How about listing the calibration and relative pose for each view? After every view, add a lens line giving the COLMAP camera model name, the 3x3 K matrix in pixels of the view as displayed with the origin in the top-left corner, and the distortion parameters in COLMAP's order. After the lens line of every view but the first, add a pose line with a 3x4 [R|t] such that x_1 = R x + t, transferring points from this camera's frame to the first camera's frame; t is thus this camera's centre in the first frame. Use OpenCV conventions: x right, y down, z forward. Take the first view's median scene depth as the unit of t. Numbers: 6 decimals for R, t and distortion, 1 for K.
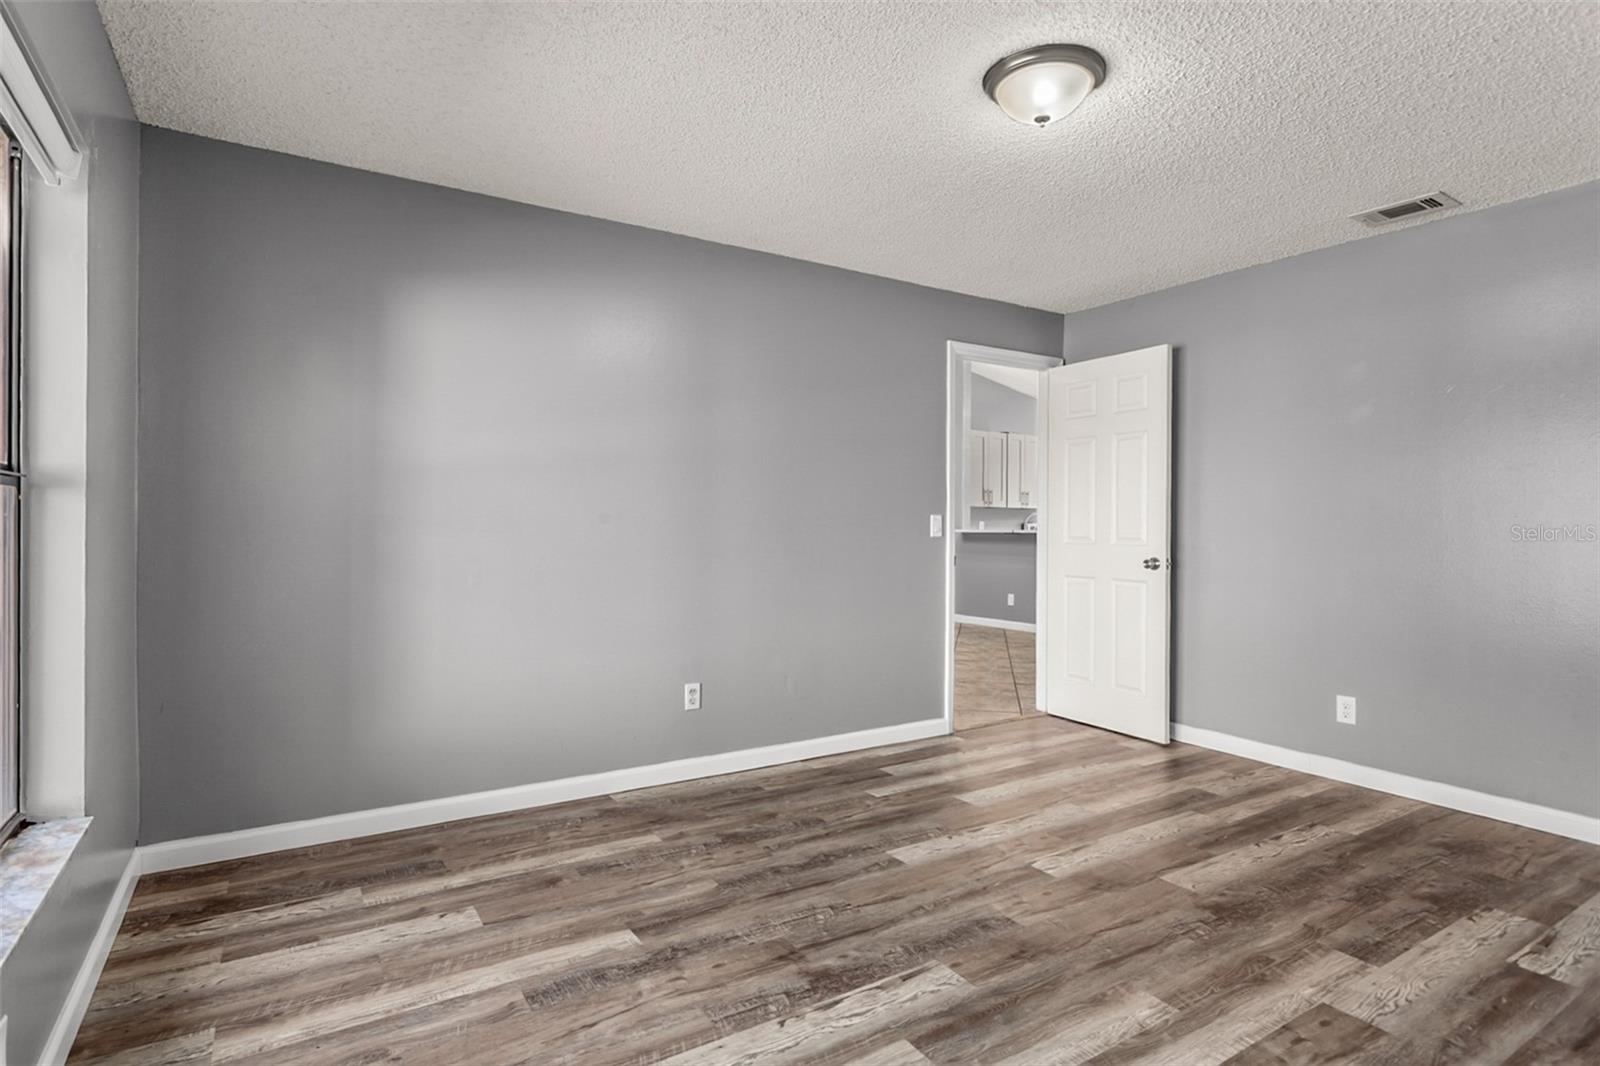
lens RADIAL K [[830.8, 0, 800.0], [0, 830.8, 533.0], [0, 0, 1]] dist [-0.003894, -0.001253]
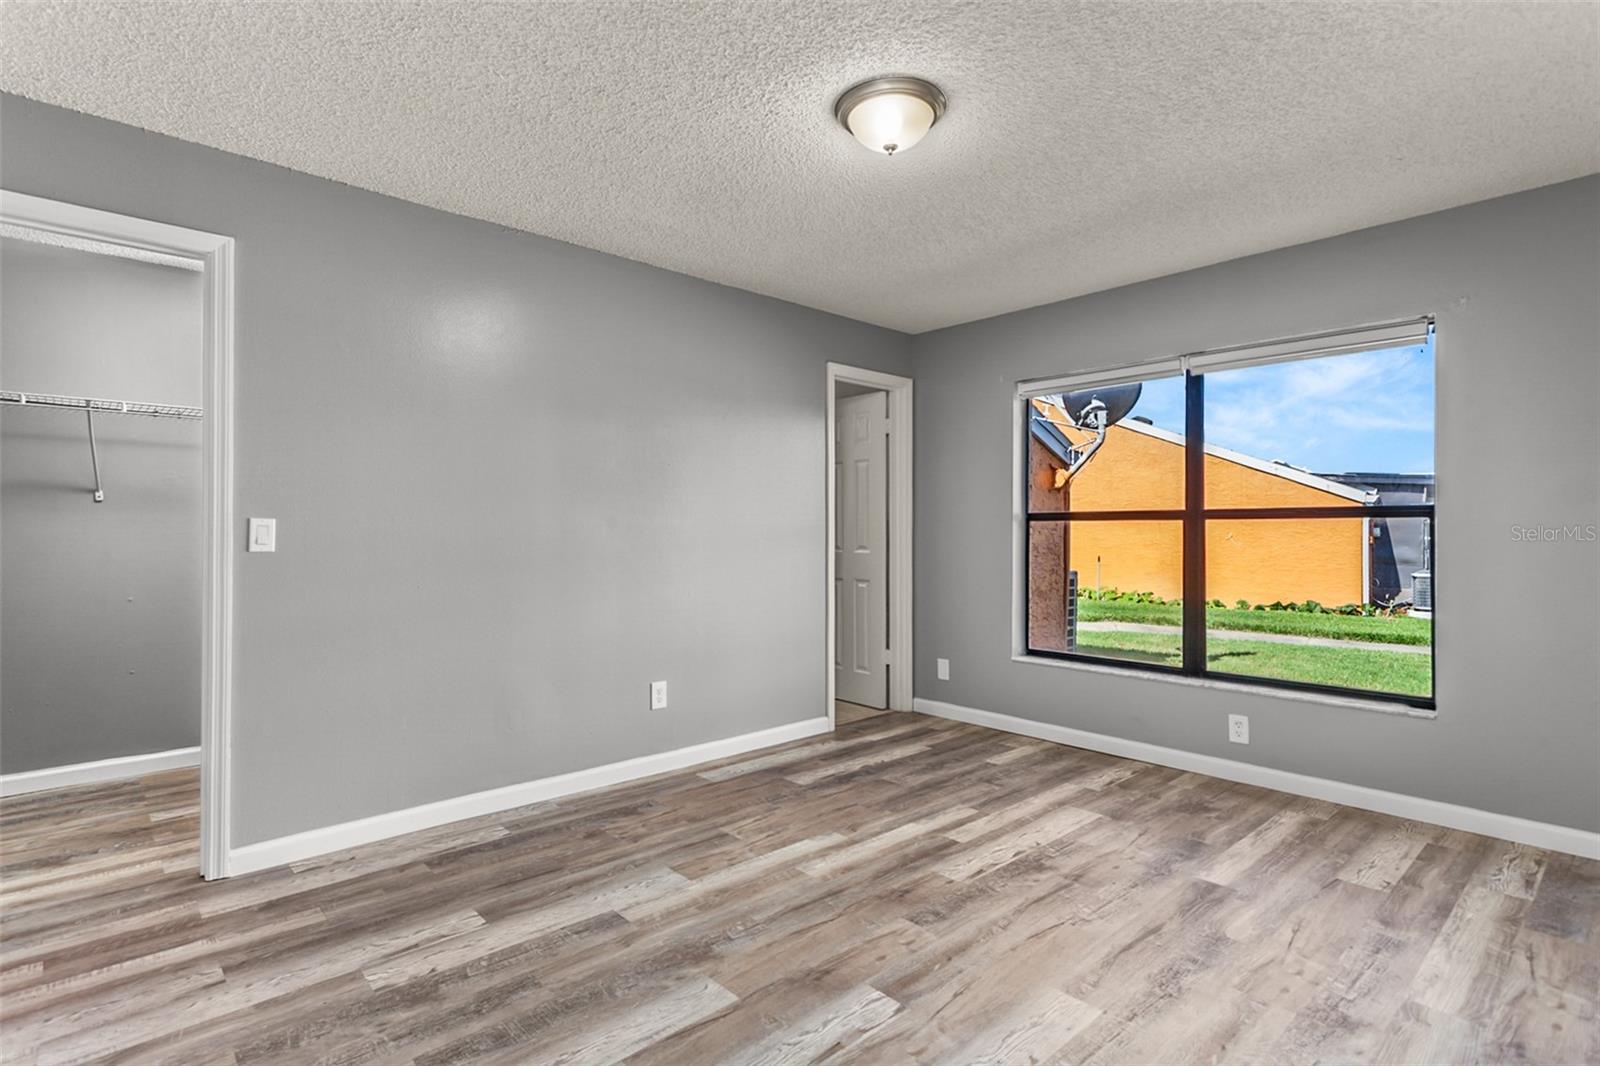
lens RADIAL K [[768.4, 0, 794.3], [0, 768.4, 523.4], [0, 0, 1]] dist [-0.000343, -0.000230]
pose [[-0.986080, -0.007115, -0.166118, 0.576196], [-0.006216, 0.999963, -0.005933, -0.026783], [0.166154, -0.004818, -0.986088, 1.960410]]
